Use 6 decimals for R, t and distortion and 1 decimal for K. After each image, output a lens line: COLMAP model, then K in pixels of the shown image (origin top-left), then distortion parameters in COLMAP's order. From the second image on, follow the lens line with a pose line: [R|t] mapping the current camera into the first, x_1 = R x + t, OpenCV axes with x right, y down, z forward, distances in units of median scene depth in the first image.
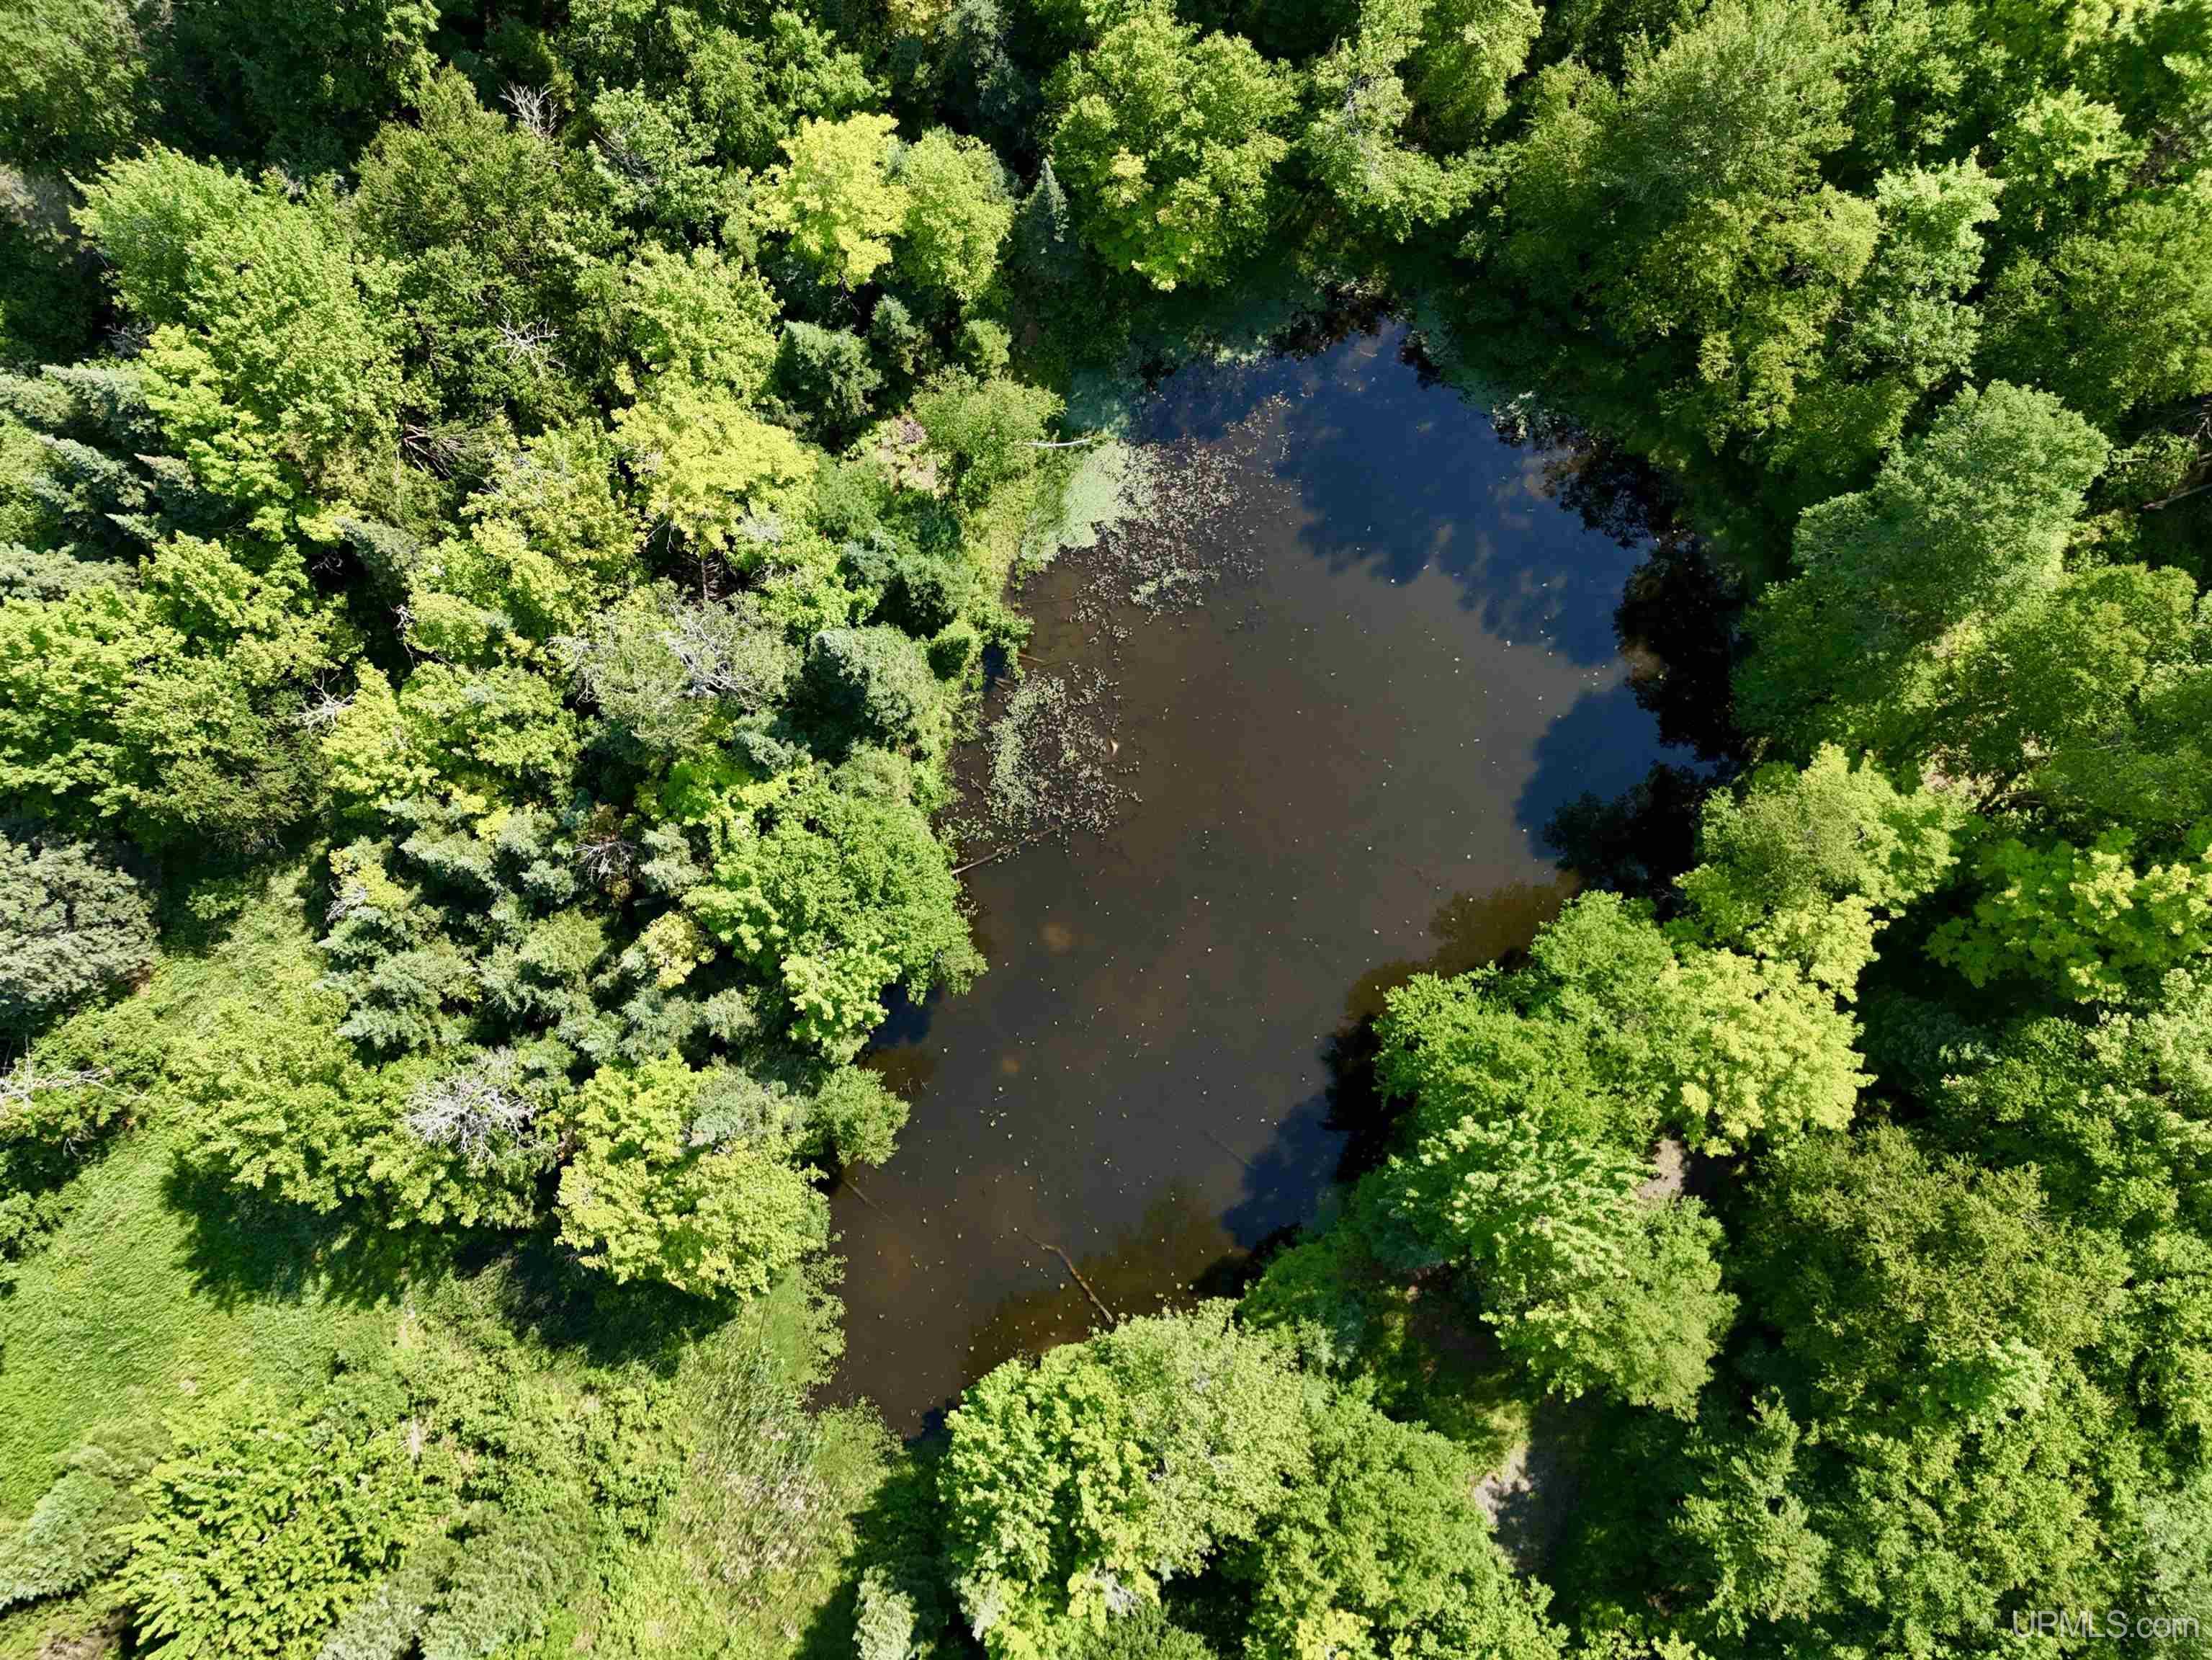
lens RADIAL K [[1607.6, 0, 1099.2], [0, 1607.6, 830.8], [0, 0, 1]] dist [0.053426, -0.043793]
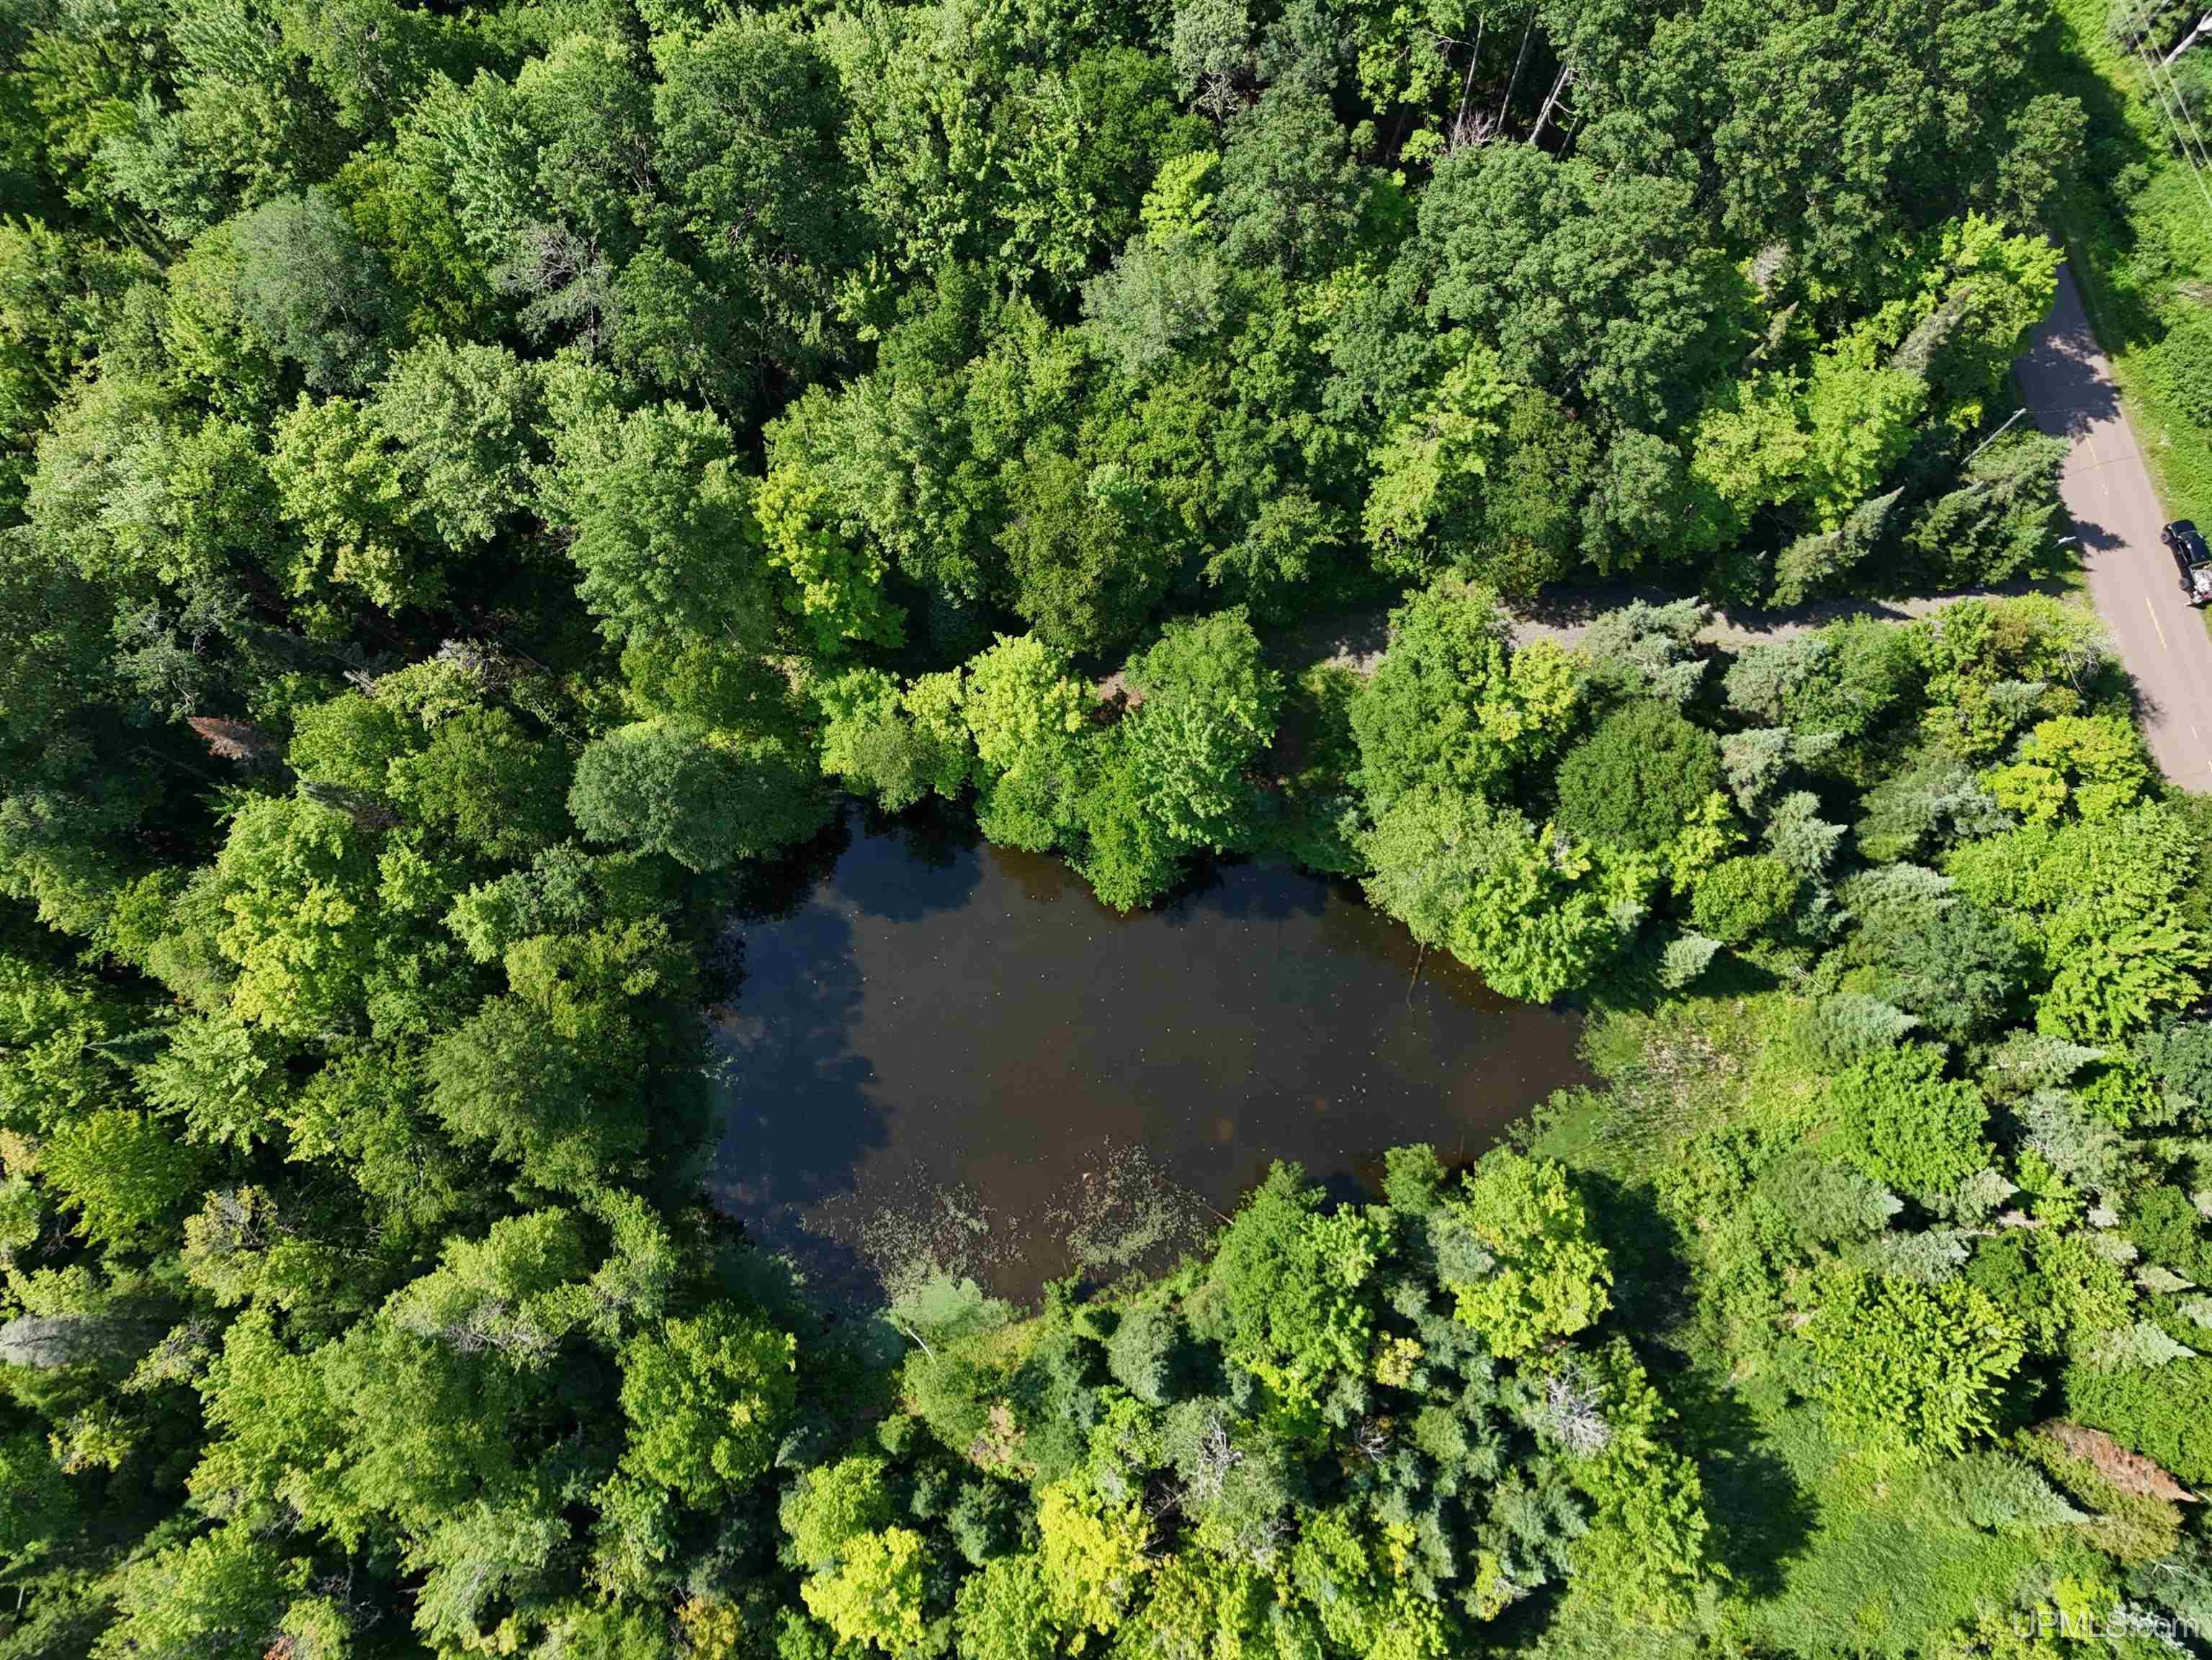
lens RADIAL K [[1616.2, 0, 1109.2], [0, 1616.2, 836.1], [0, 0, 1]] dist [0.061798, -0.050714]
pose [[-0.566869, -0.810289, 0.148630, 0.032513], [0.823619, -0.553574, 0.123321, -0.052683], [-0.017648, 0.192322, 0.981173, -0.451830]]
